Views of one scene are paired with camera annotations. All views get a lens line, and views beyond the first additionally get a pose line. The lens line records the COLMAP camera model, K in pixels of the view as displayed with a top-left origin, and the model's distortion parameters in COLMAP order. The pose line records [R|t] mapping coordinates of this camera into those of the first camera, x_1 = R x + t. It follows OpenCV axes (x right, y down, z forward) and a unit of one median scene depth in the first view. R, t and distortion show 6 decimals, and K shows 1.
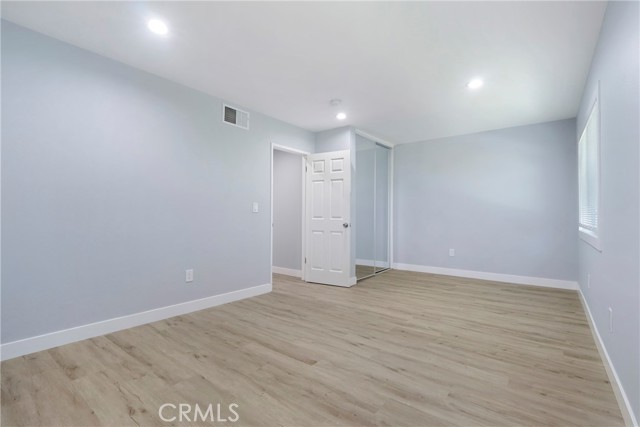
lens RADIAL K [[296.9, 0, 317.1], [0, 296.9, 216.0], [0, 0, 1]] dist [-0.003905, 0.002164]
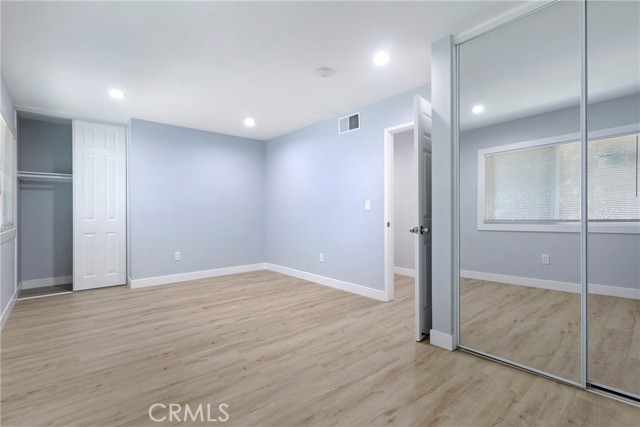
lens RADIAL K [[296.9, 0, 316.5], [0, 296.9, 212.6], [0, 0, 1]] dist [-0.003905, 0.002164]
pose [[-0.181187, -0.001782, -0.983447, 1.053255], [0.005228, 0.999982, -0.002775, -0.003800], [0.983435, -0.005644, -0.181175, 1.384595]]
